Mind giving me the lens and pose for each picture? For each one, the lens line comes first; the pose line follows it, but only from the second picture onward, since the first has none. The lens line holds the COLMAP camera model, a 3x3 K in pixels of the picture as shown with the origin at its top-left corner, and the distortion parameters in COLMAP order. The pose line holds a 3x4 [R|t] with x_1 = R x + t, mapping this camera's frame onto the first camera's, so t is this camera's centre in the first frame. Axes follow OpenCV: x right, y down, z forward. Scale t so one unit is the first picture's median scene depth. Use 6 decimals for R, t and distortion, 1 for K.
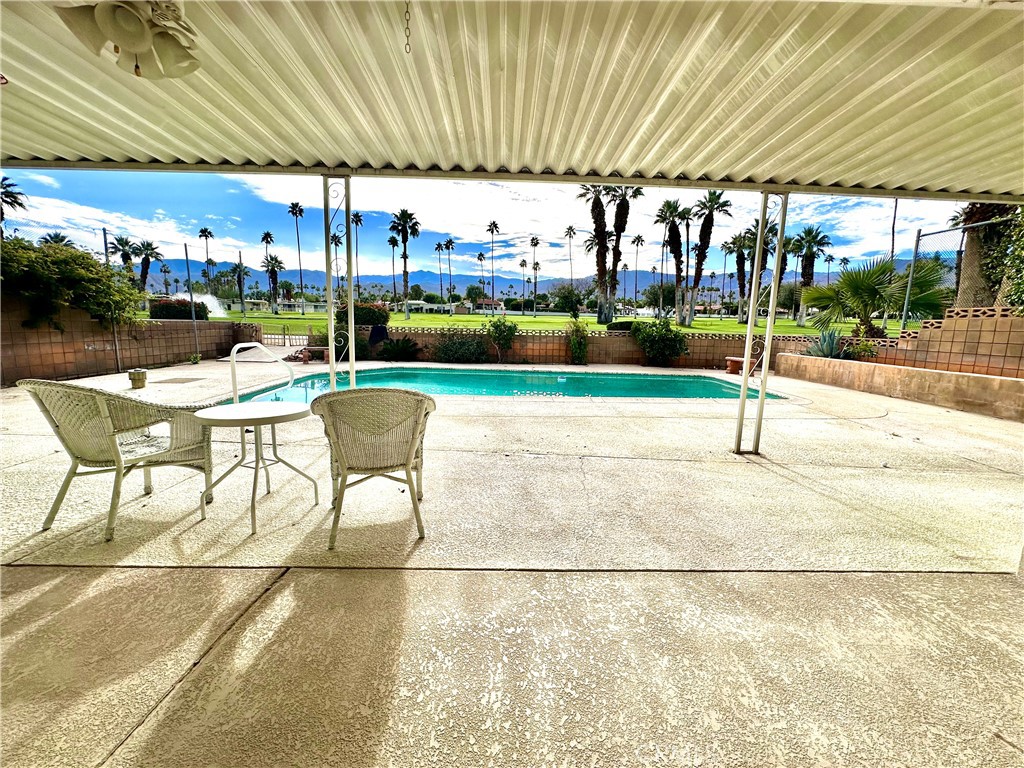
lens RADIAL K [[409.4, 0, 510.7], [0, 409.4, 386.0], [0, 0, 1]] dist [-0.002312, 0.001014]
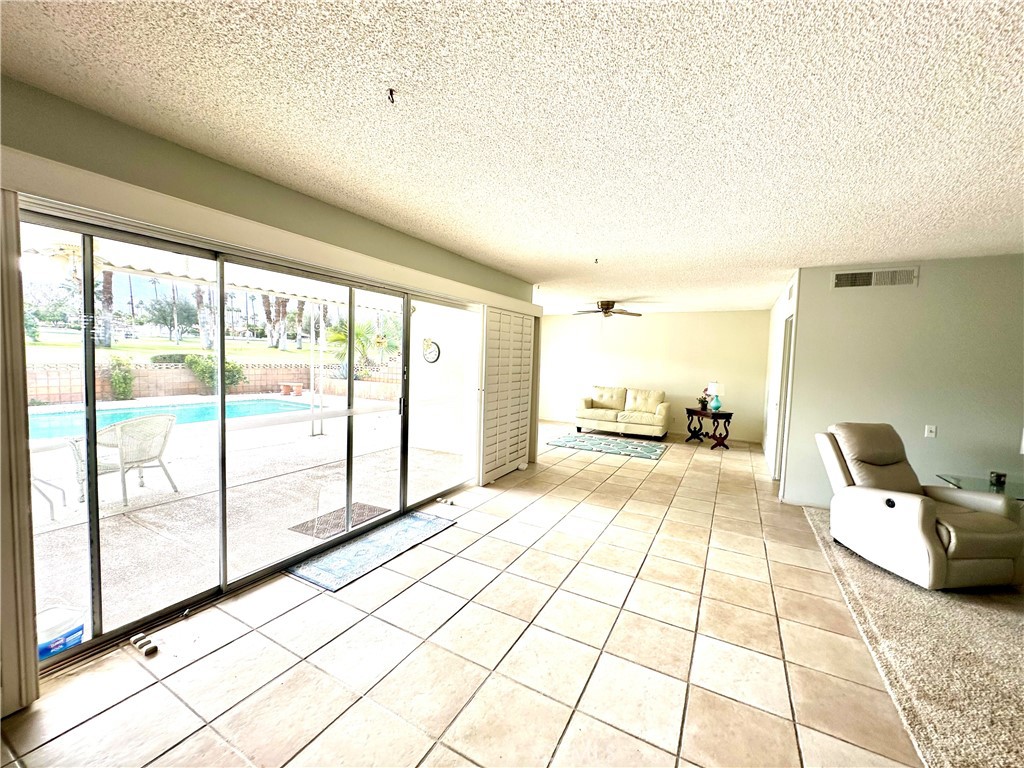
lens RADIAL K [[409.4, 0, 511.2], [0, 409.4, 382.5], [0, 0, 1]] dist [-0.002312, 0.001014]
pose [[0.501663, -0.059437, 0.863019, -0.057857], [0.112143, 0.993687, 0.003249, 0.001504], [-0.857764, 0.095151, 0.505161, -0.073253]]
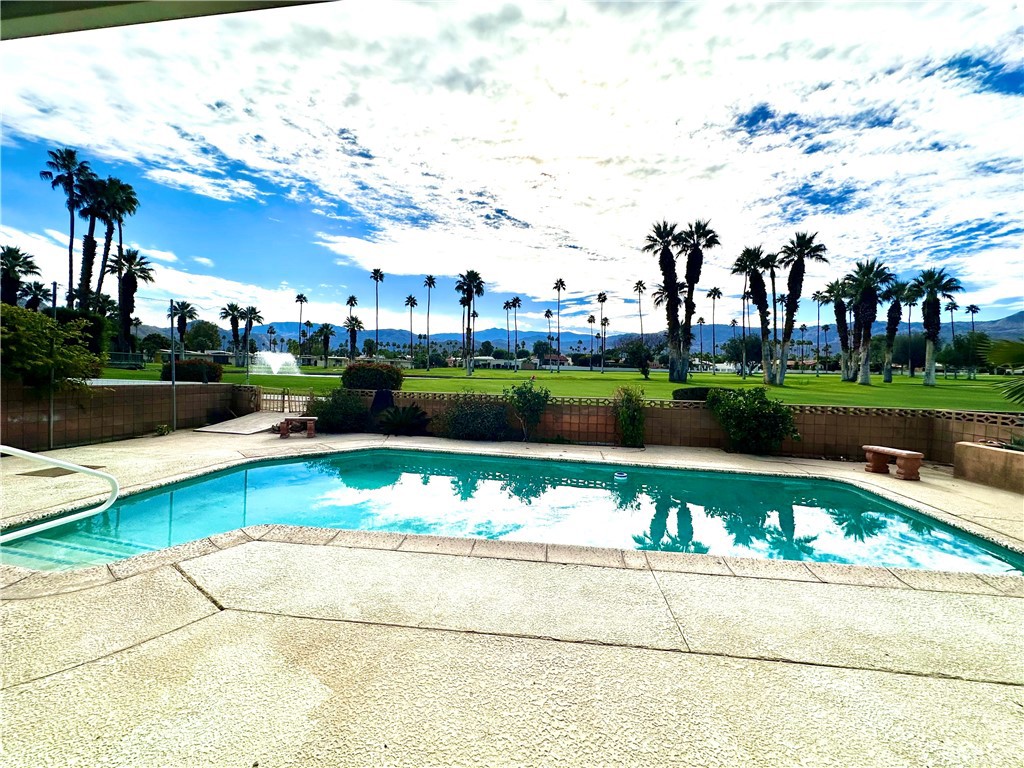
lens RADIAL K [[409.4, 0, 510.8], [0, 409.4, 384.6], [0, 0, 1]] dist [-0.002312, 0.001014]
pose [[0.985593, 0.007056, -0.168985, 0.022117], [-0.029879, 0.990679, -0.132898, -0.016981], [0.166472, 0.136032, 0.976618, 0.068810]]
